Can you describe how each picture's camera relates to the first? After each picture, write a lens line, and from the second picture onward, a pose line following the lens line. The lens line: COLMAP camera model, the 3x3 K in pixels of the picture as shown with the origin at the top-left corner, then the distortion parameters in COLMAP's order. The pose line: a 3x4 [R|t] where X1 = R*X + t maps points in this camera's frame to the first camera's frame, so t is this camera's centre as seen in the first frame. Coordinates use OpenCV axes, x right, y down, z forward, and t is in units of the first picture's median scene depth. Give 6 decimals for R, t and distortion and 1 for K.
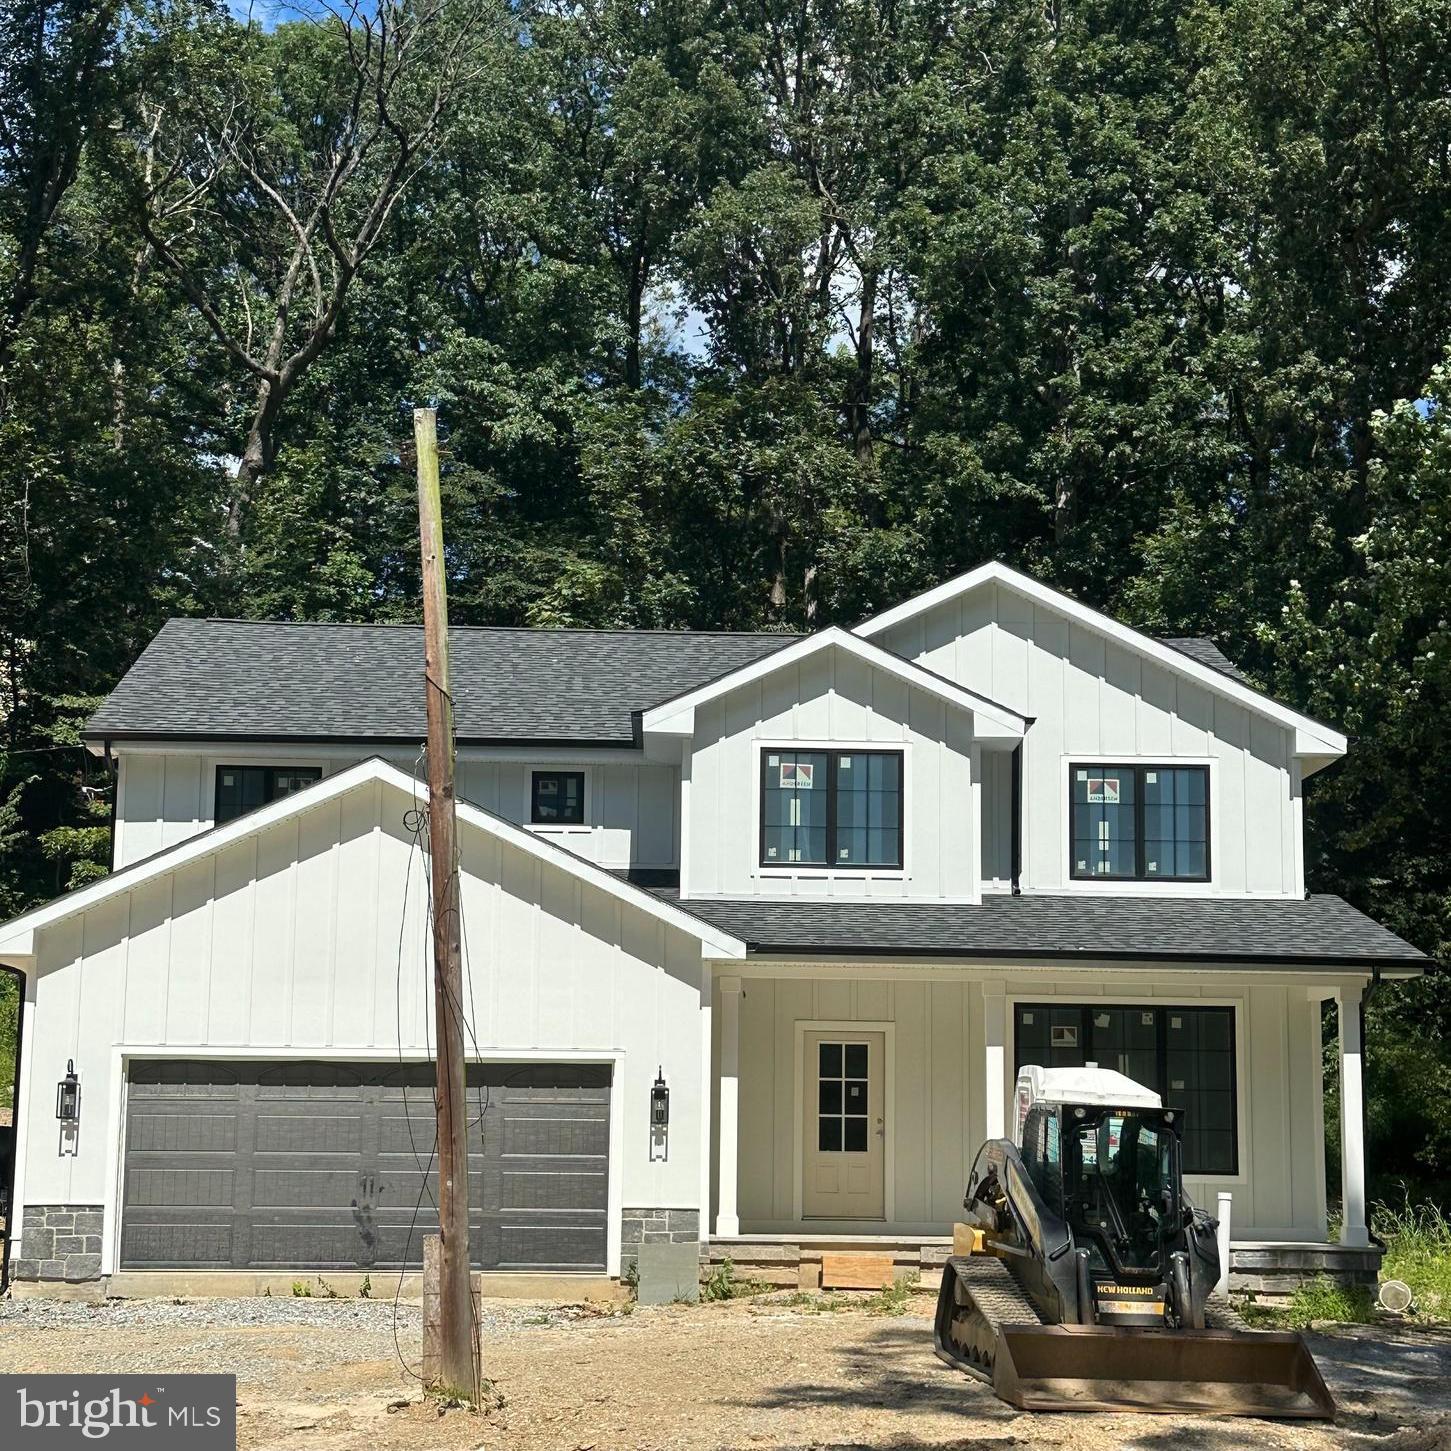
lens RADIAL K [[2585.9, 0, 726.7], [0, 2585.9, 887.8], [0, 0, 1]] dist [0.026135, 0.063354]
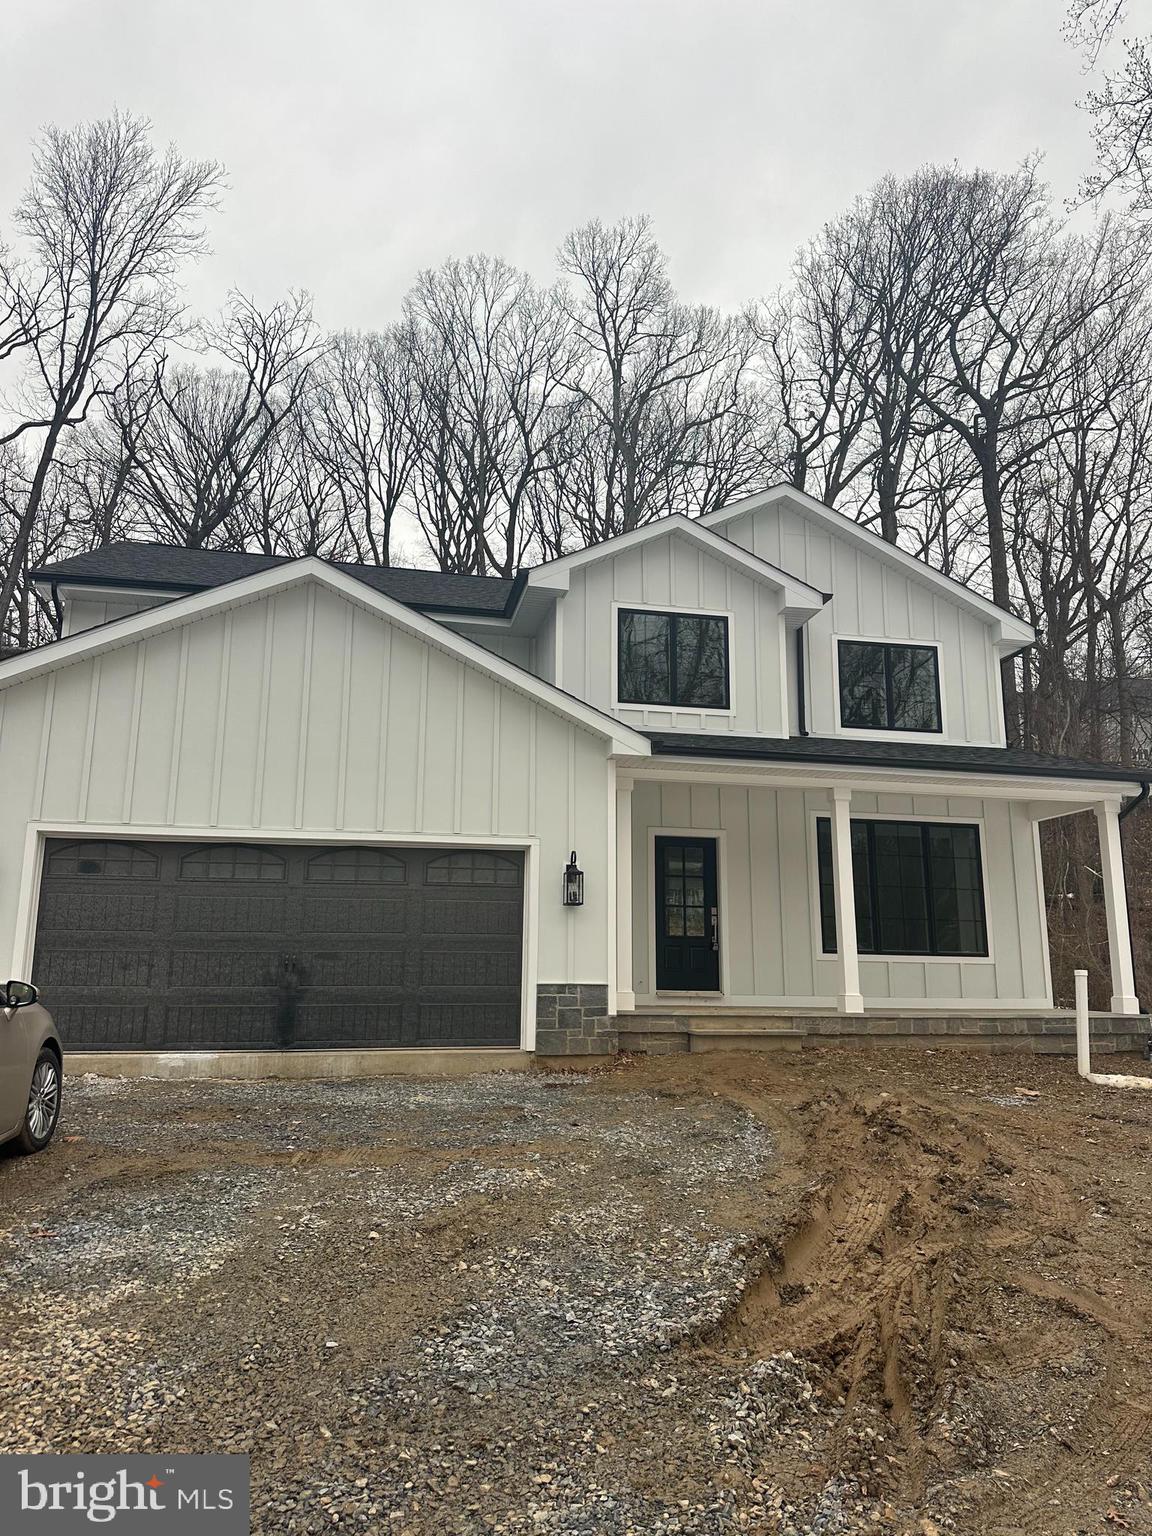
lens RADIAL K [[1070.6, 0, 581.6], [0, 1070.6, 767.0], [0, 0, 1]] dist [0.111940, -0.169130]
pose [[0.983796, 0.029464, 0.176854, -0.093755], [-0.016733, 0.997188, -0.073049, 0.060121], [-0.178509, 0.068906, 0.981523, 0.503121]]
